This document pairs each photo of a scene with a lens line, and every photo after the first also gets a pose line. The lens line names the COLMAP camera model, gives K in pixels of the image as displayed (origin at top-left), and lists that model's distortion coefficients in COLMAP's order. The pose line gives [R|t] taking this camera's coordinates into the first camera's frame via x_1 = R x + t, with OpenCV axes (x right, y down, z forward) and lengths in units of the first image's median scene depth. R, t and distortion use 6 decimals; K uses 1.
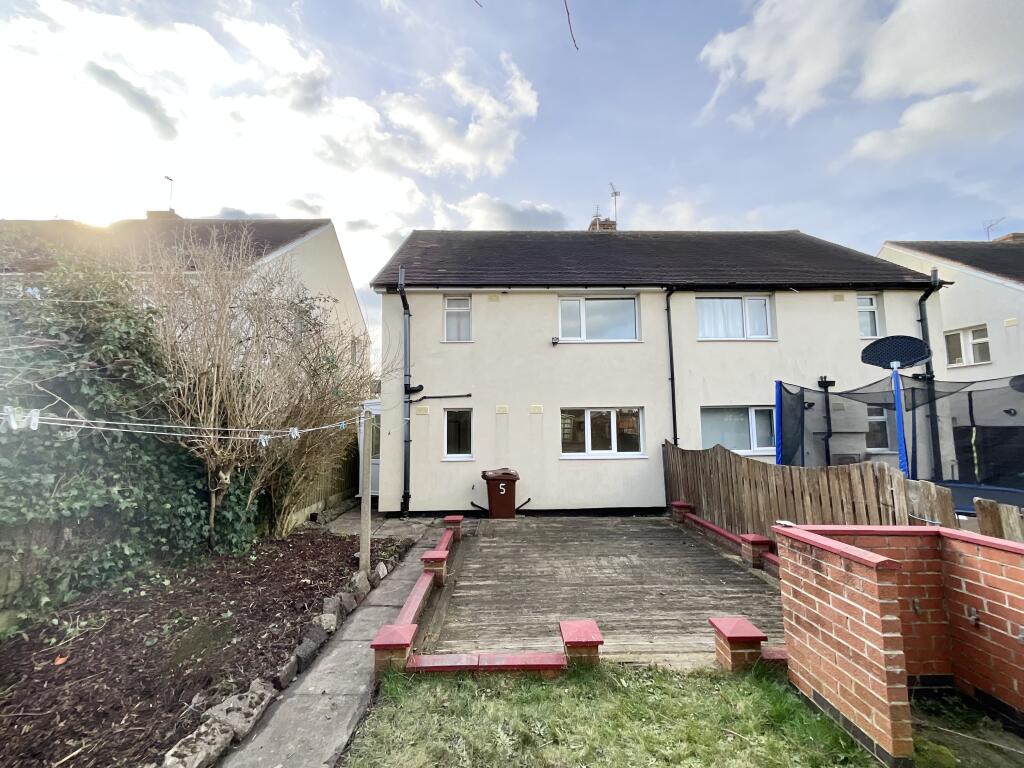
lens RADIAL K [[412.4, 0, 510.6], [0, 412.4, 384.5], [0, 0, 1]] dist [0.000170, -0.000303]
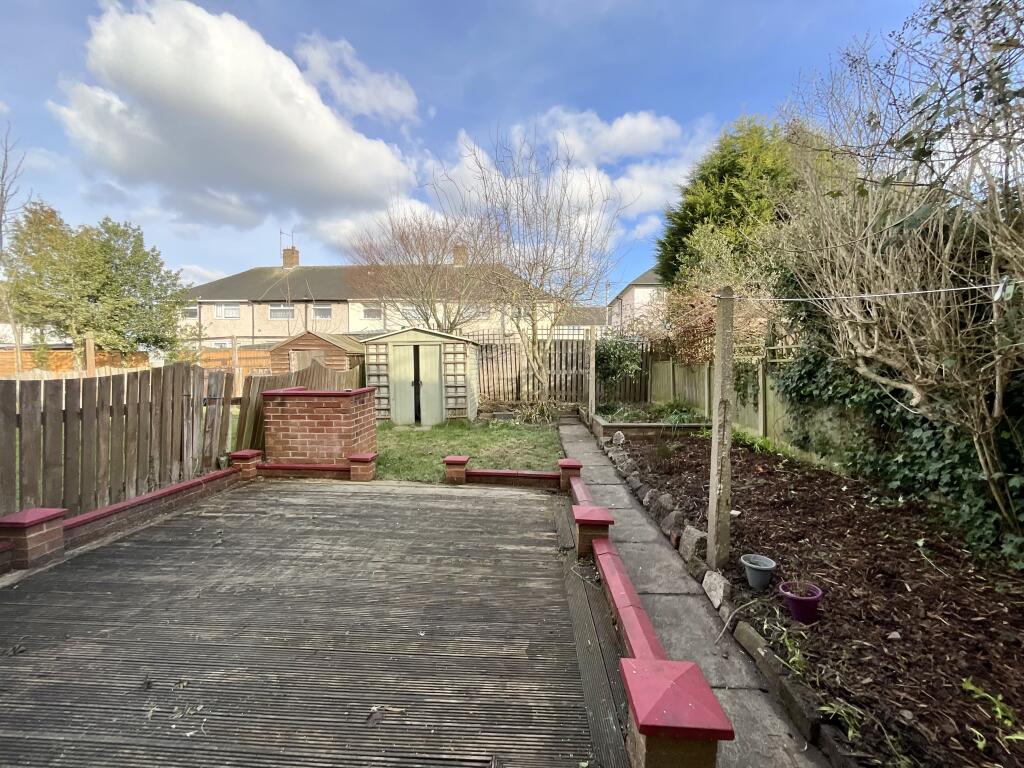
lens RADIAL K [[412.4, 0, 510.2], [0, 412.4, 390.0], [0, 0, 1]] dist [0.000170, -0.000303]
pose [[-0.998126, -0.005294, 0.060971, -0.092602], [-0.007556, 0.999290, -0.036920, 0.244954], [-0.060732, -0.037312, -0.997457, 1.696703]]
